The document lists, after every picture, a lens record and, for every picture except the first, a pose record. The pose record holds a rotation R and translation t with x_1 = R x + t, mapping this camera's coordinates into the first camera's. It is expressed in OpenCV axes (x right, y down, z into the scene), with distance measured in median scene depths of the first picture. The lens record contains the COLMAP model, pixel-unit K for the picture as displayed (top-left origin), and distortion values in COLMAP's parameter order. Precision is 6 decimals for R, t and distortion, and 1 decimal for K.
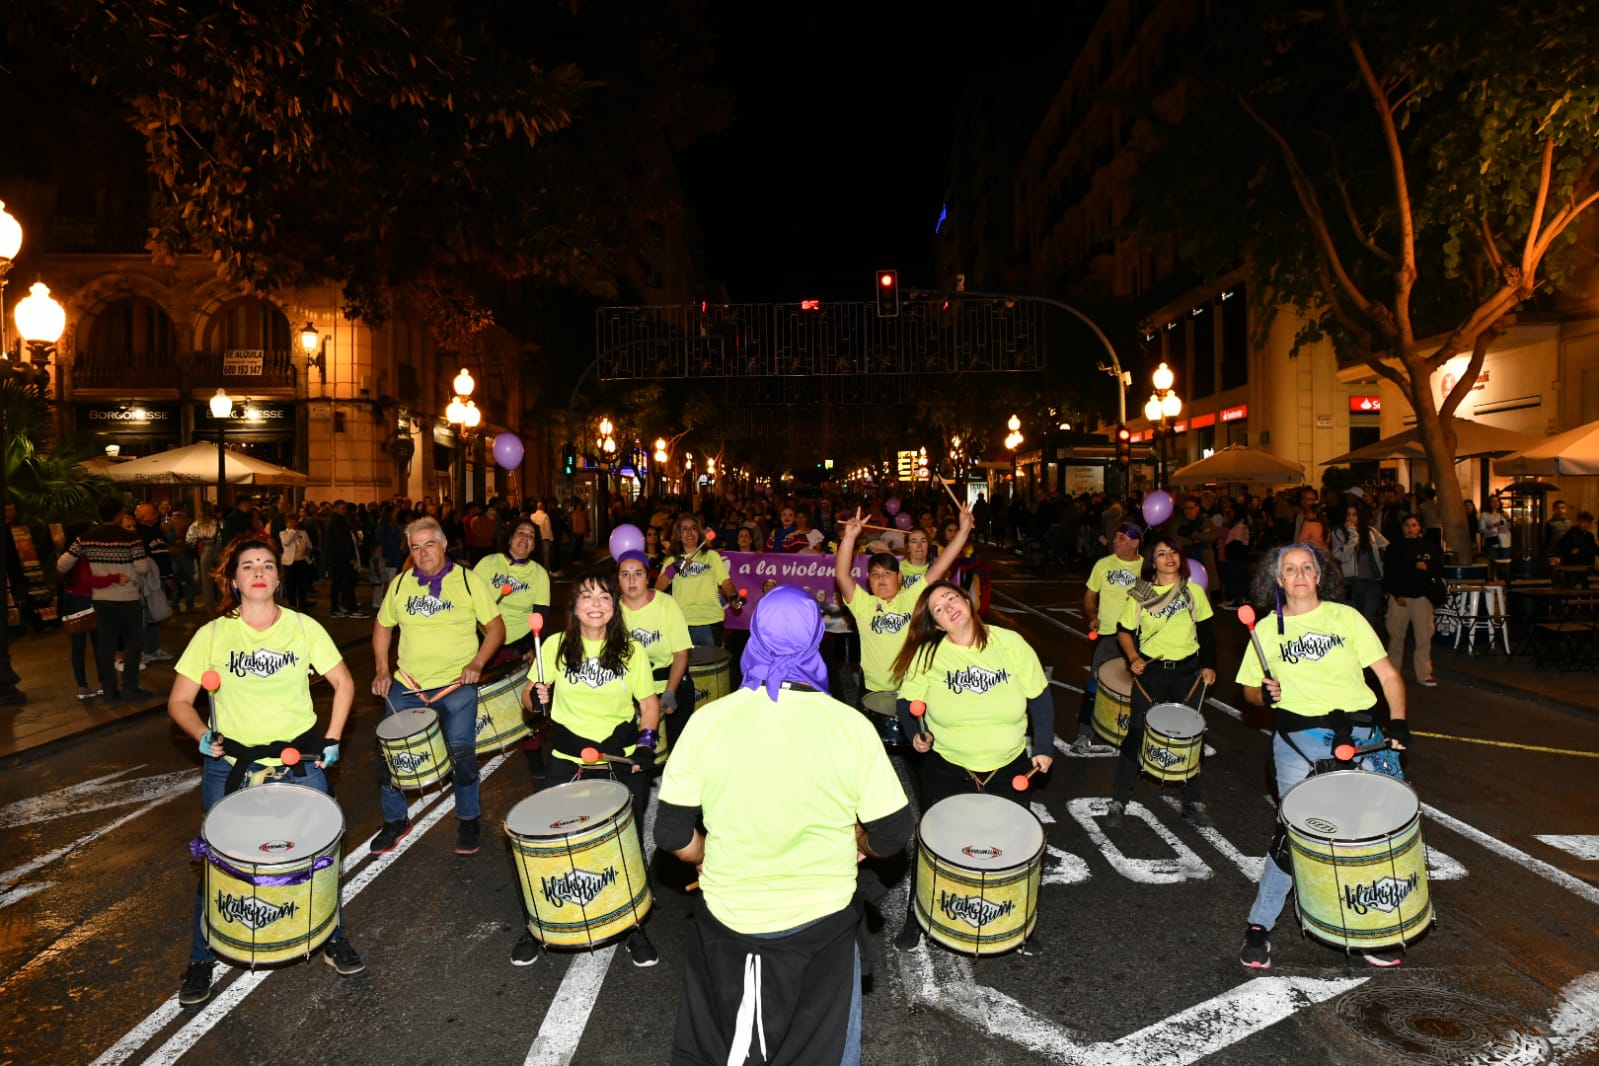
lens RADIAL K [[1098.8, 0, 803.5], [0, 1098.8, 519.1], [0, 0, 1]] dist [-0.093206, -0.009999]
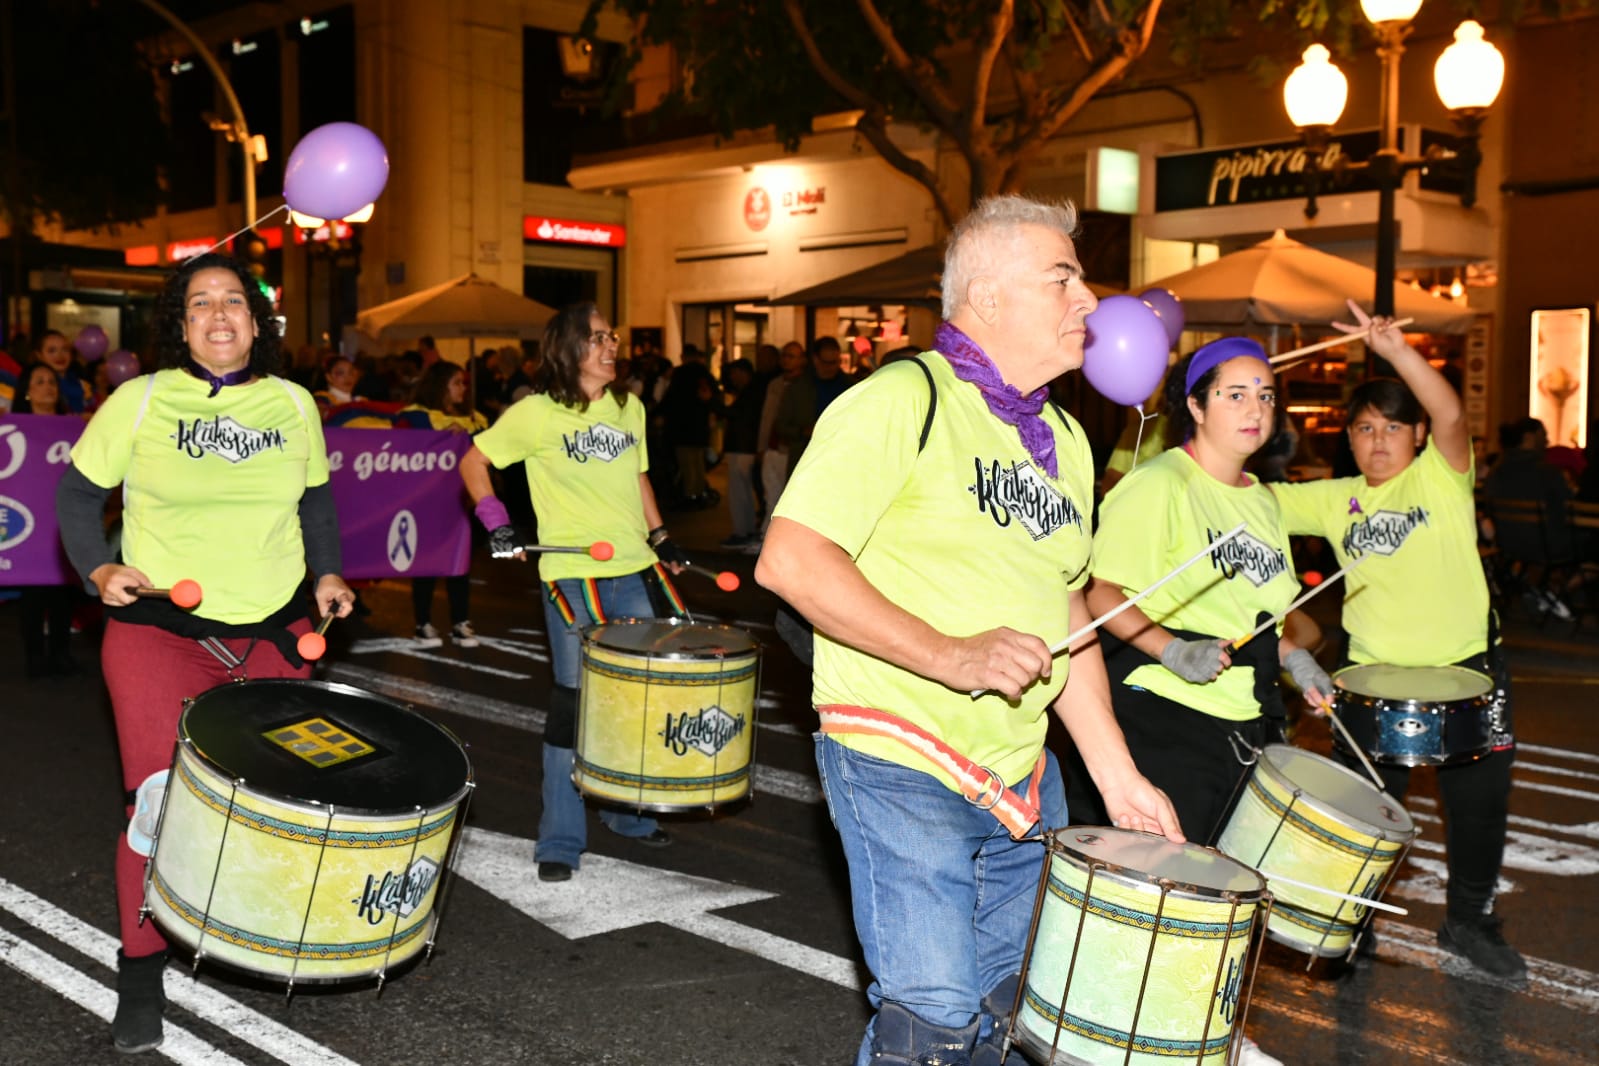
lens RADIAL K [[1876.4, 0, 815.1], [0, 1876.4, 522.5], [0, 0, 1]] dist [0.026251, 0.000000]
pose [[0.745816, -0.024151, 0.665714, -0.113659], [-0.011067, 0.998756, 0.048631, 0.011246], [-0.666060, -0.043637, 0.744620, 0.058265]]
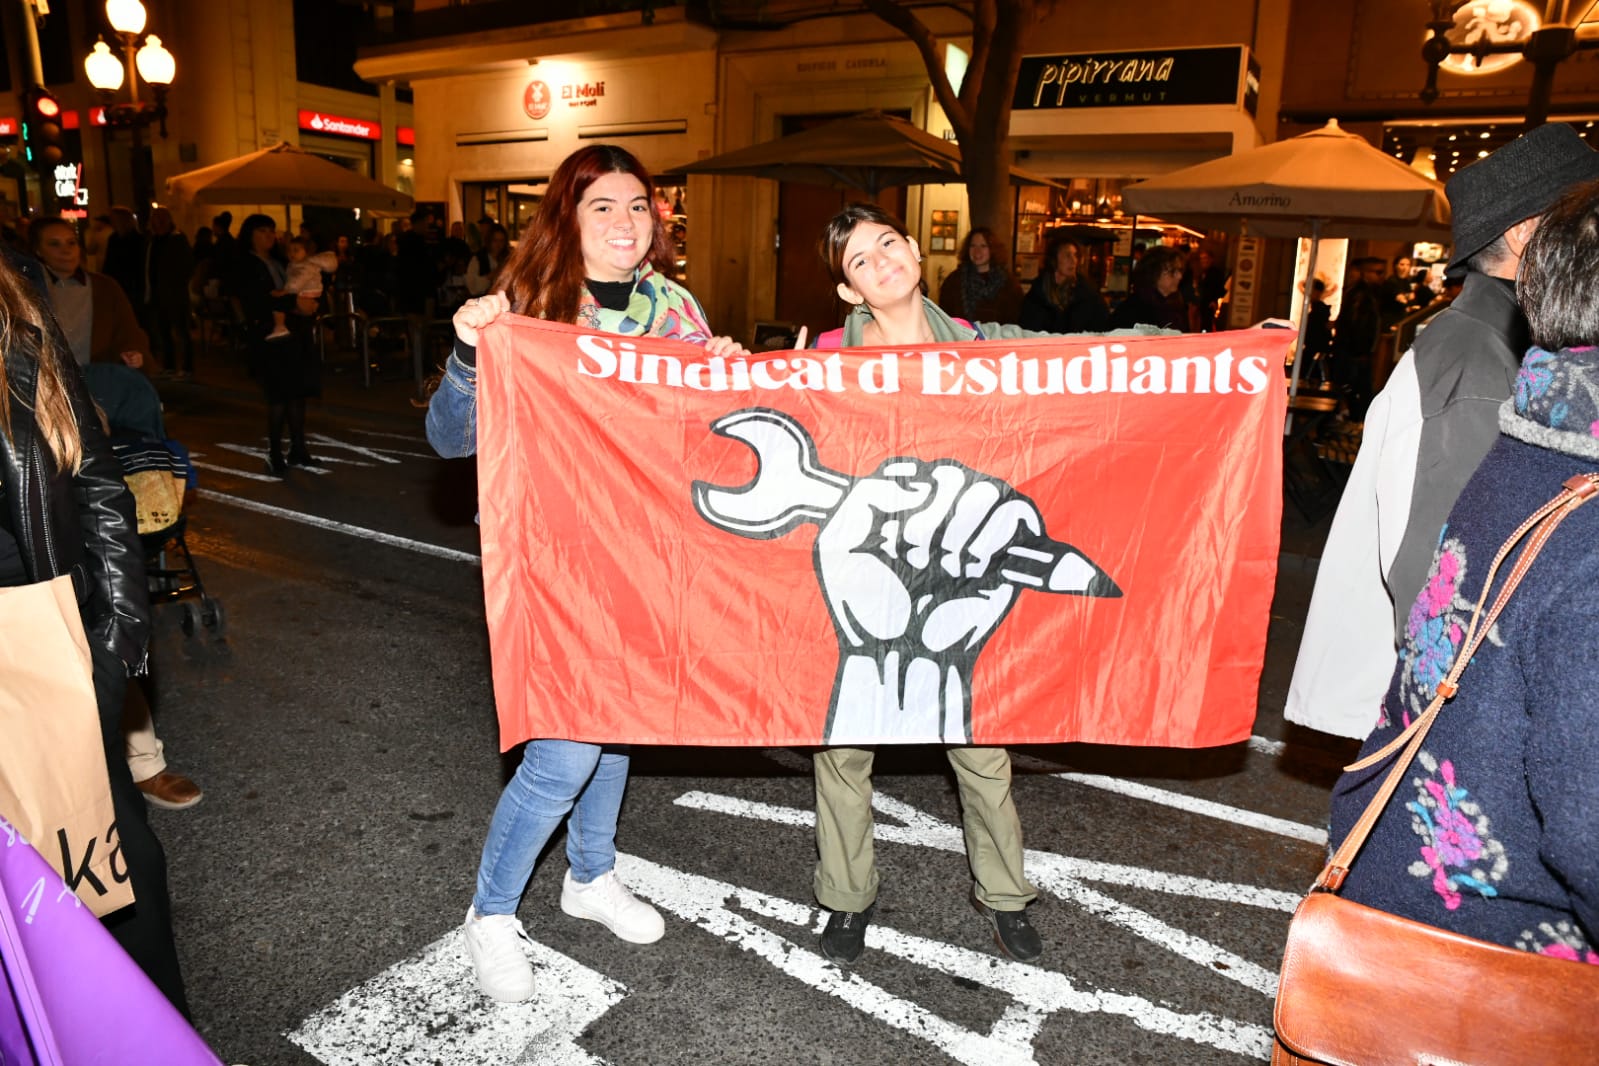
lens RADIAL K [[1107.8, 0, 855.9], [0, 1107.8, 542.0], [0, 0, 1]] dist [-0.114332, 0.050692]
pose [[0.485375, -0.177350, 0.856130, -0.003465], [-0.036955, 0.974174, 0.222754, 0.004315], [-0.873525, -0.139758, 0.466285, 0.281081]]
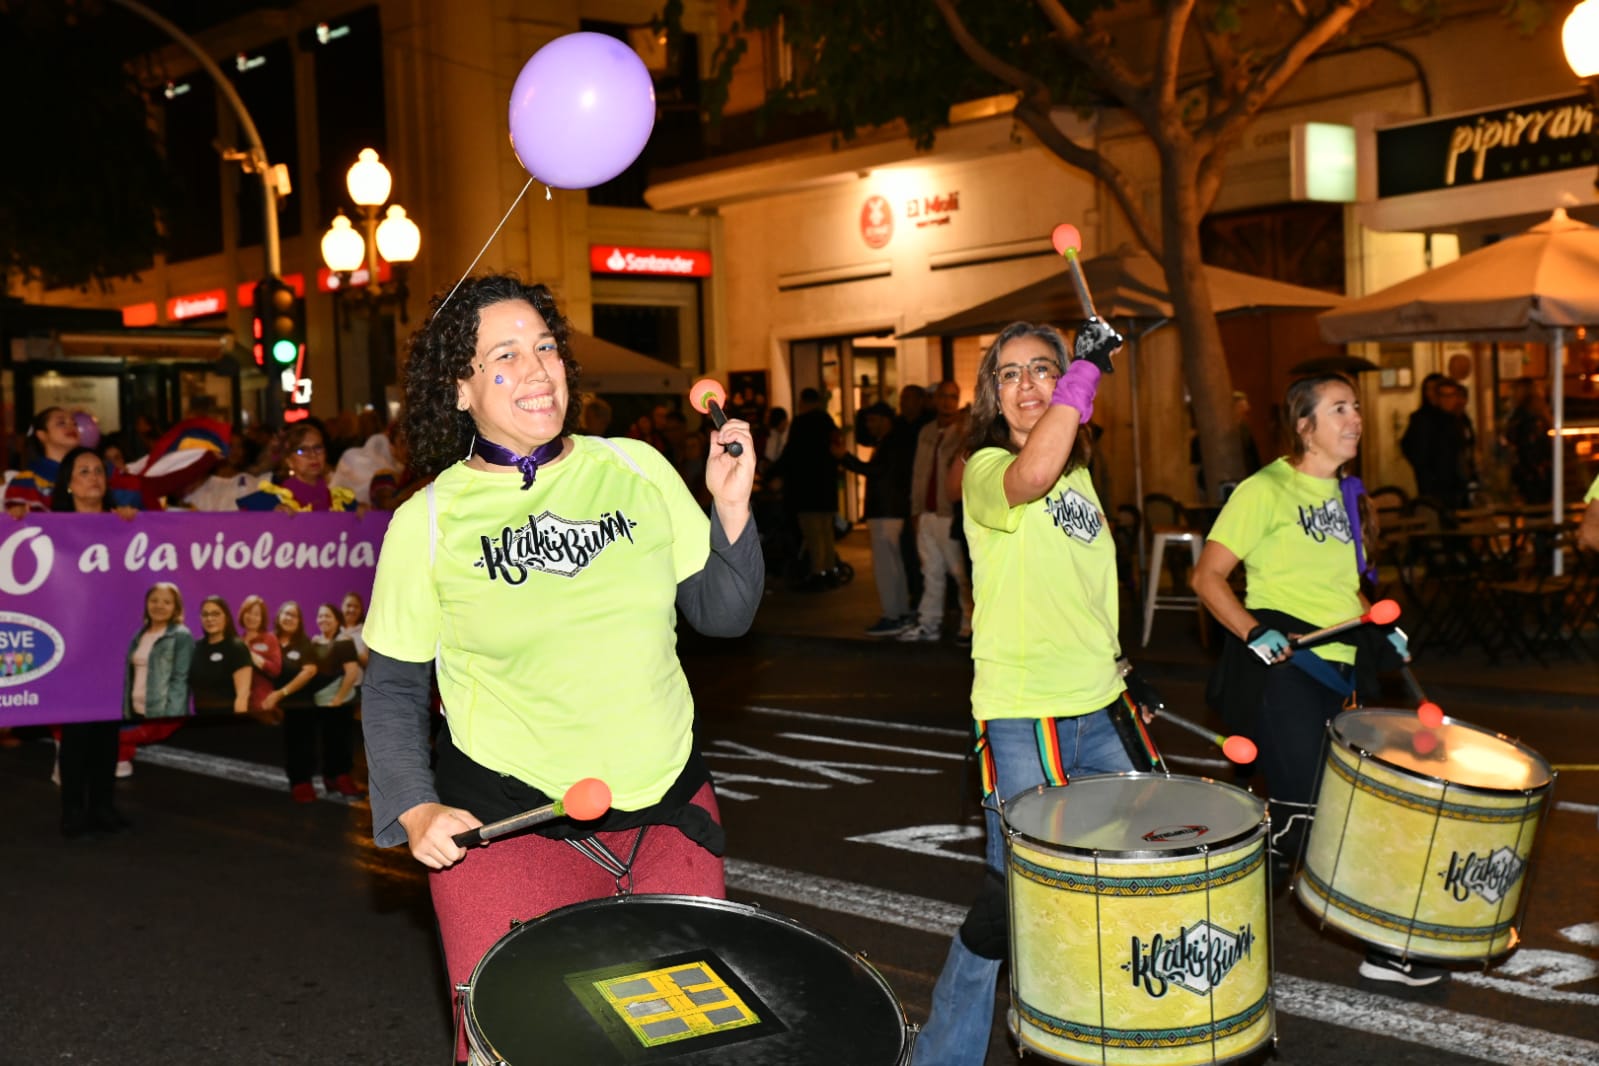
lens RADIAL K [[2254.3, 0, 824.8], [0, 2254.3, 521.3], [0, 0, 1]] dist [0.080678, 0.000000]
pose [[0.776599, -0.035853, 0.628975, -0.114482], [0.034949, 0.999294, 0.013811, 0.010760], [-0.629025, 0.011256, 0.777303, 0.071850]]
